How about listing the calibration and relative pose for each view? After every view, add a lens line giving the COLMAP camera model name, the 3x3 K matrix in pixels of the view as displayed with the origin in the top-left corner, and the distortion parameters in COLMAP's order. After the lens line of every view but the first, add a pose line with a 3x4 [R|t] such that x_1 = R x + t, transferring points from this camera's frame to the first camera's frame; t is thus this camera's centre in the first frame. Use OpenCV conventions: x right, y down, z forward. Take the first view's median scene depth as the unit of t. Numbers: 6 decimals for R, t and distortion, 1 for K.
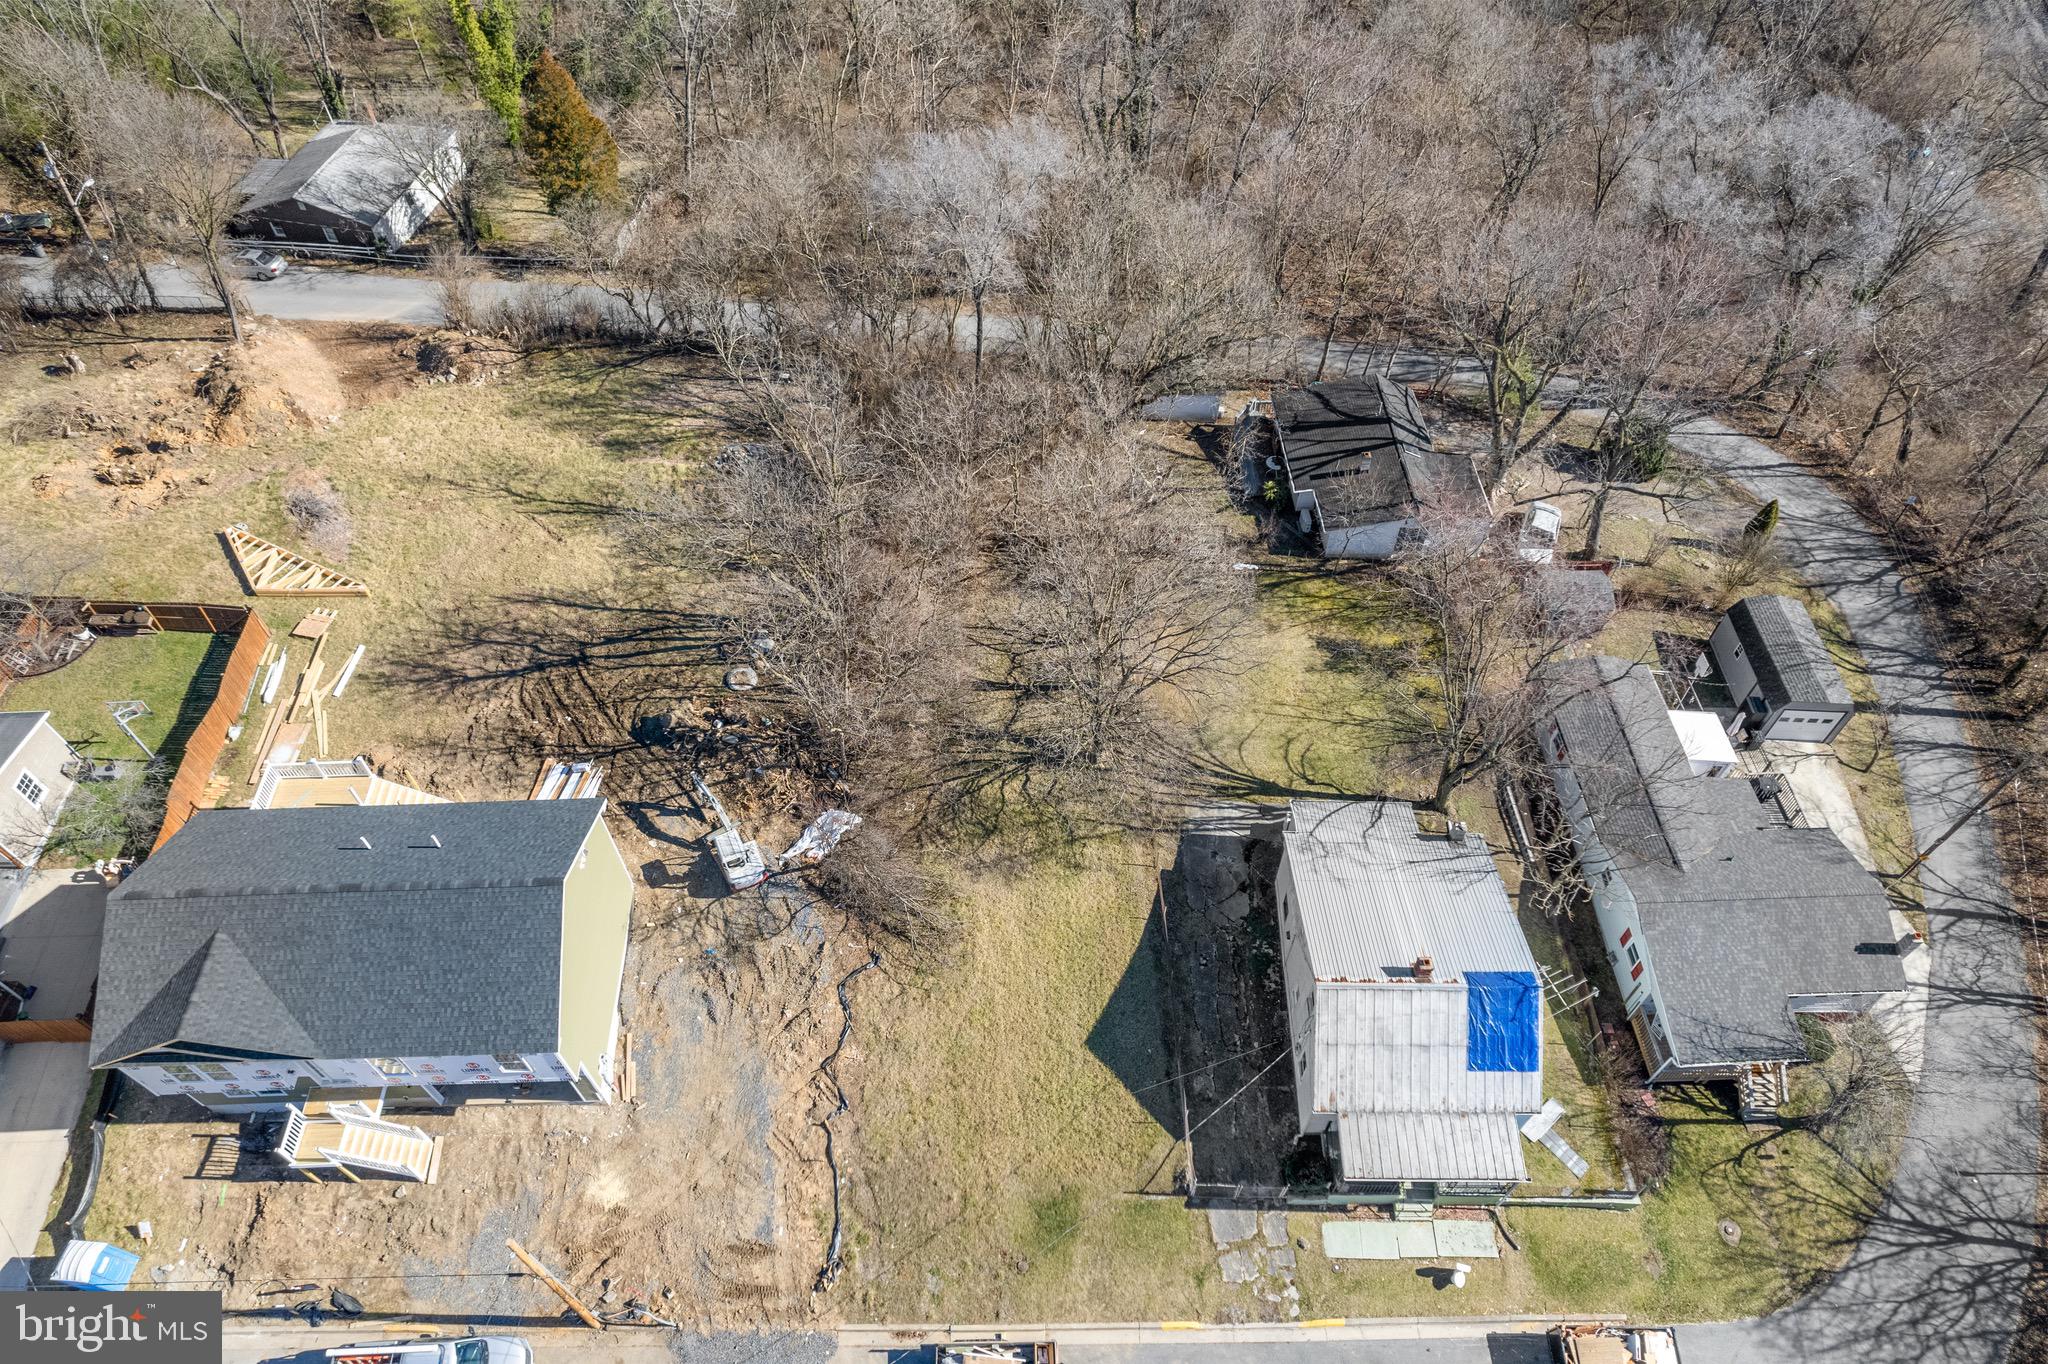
lens RADIAL K [[1323.8, 0, 1025.6], [0, 1323.8, 667.8], [0, 0, 1]] dist [-0.075626, 0.067040]
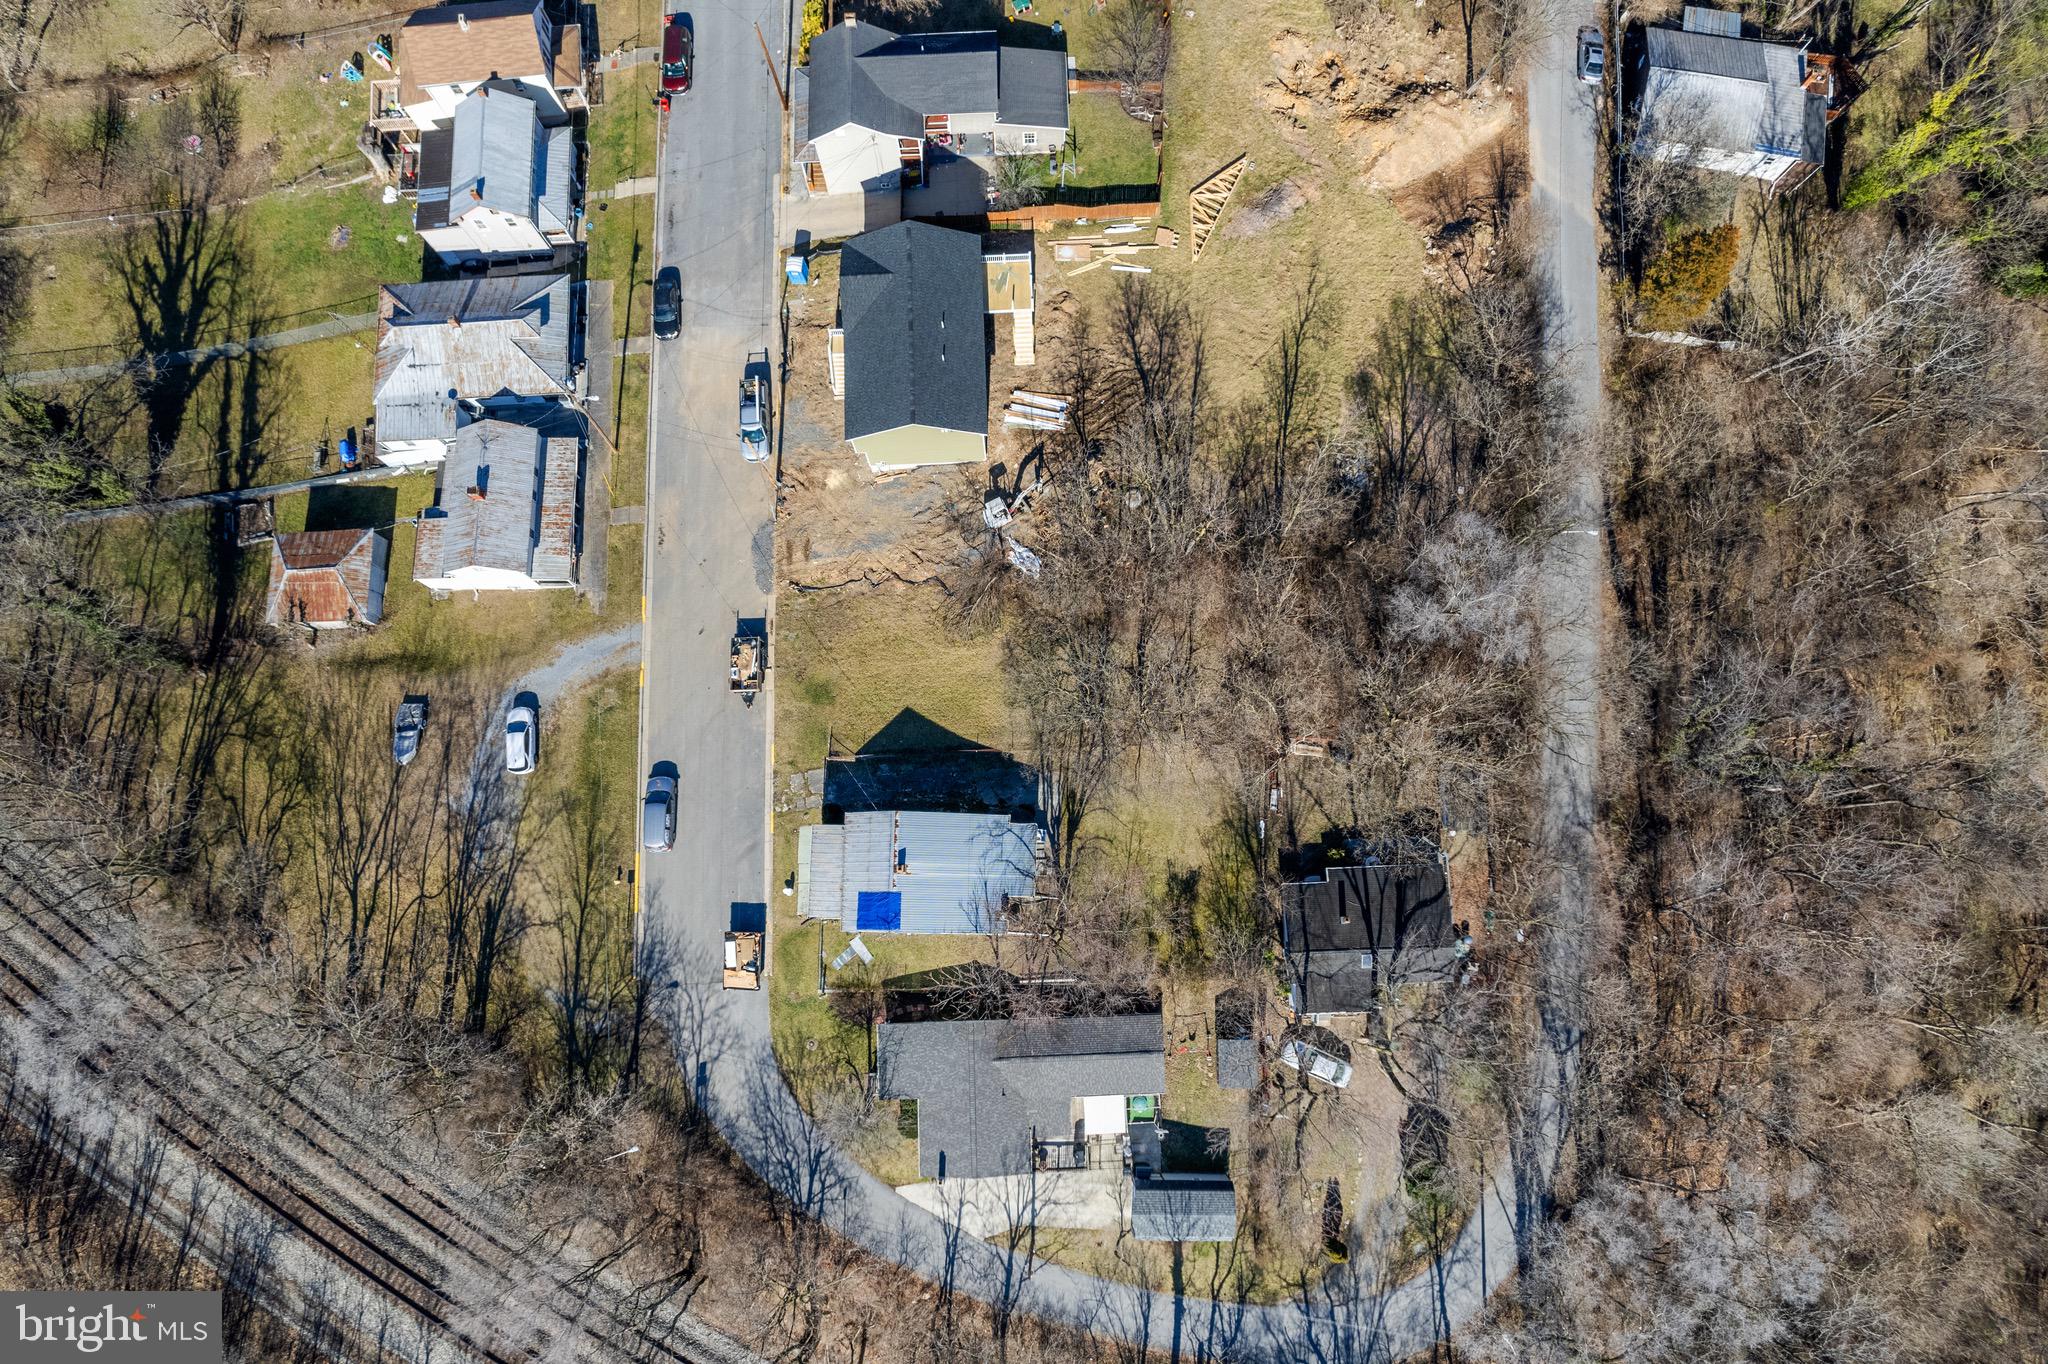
lens RADIAL K [[1323.8, 0, 1035.3], [0, 1323.8, 684.5], [0, 0, 1]] dist [-0.075626, 0.067040]
pose [[0.003790, 0.981883, -0.189453, 0.343390], [-0.767433, 0.124319, 0.628961, -0.967235], [0.641118, 0.143009, 0.754000, -0.285491]]
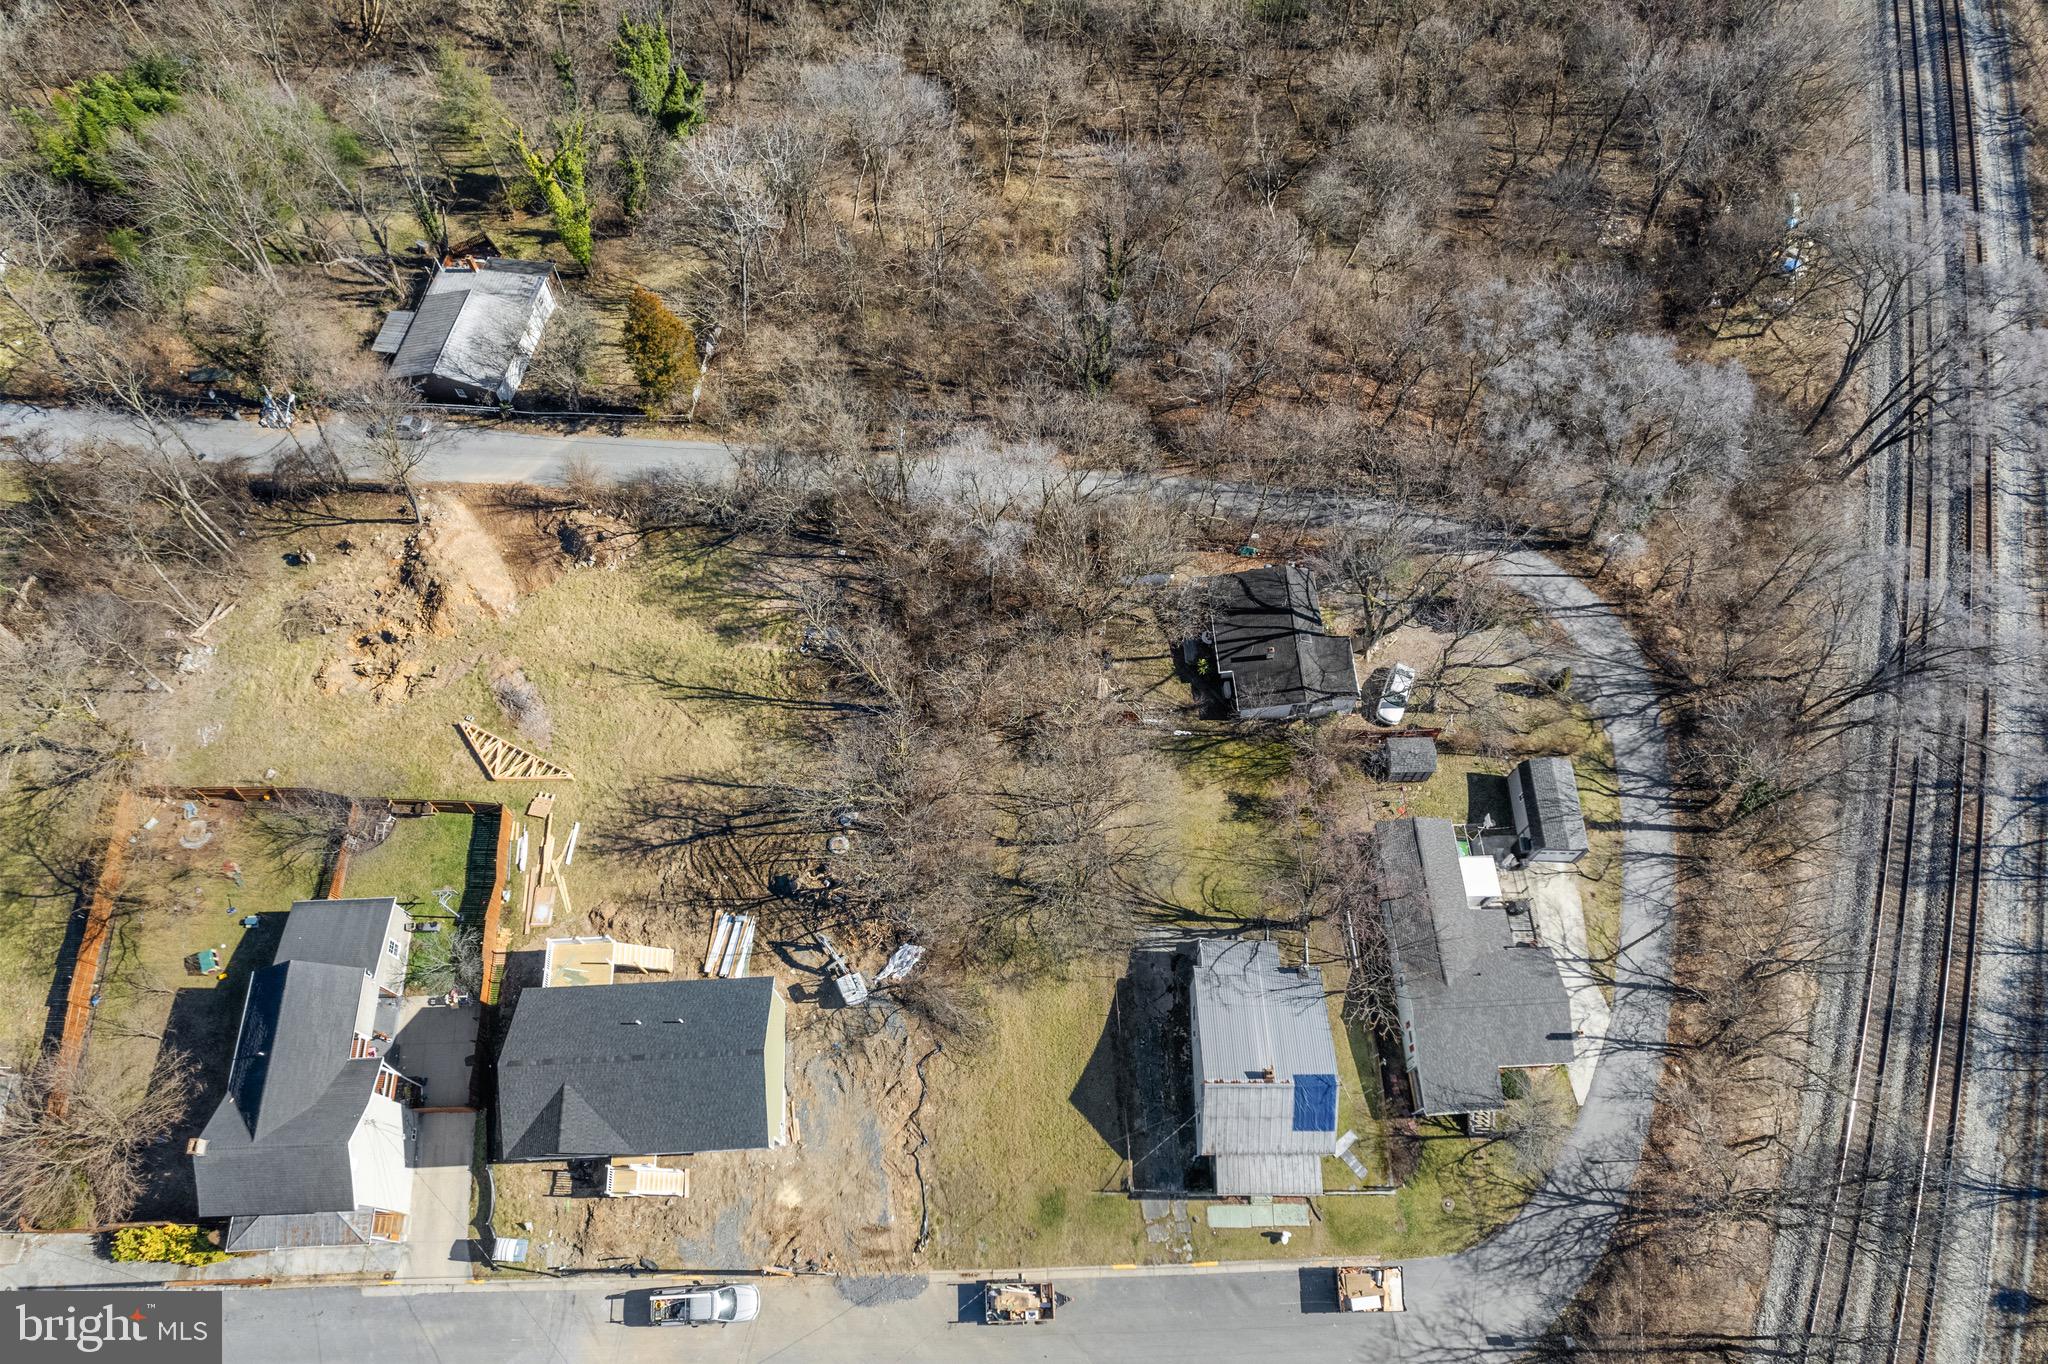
lens RADIAL K [[1323.8, 0, 1025.5], [0, 1323.8, 672.4], [0, 0, 1]] dist [-0.075626, 0.067040]
pose [[0.999912, -0.012665, 0.003998, -0.008337], [0.011526, 0.977076, 0.212579, -0.542996], [-0.006599, -0.212515, 0.977136, -0.456488]]
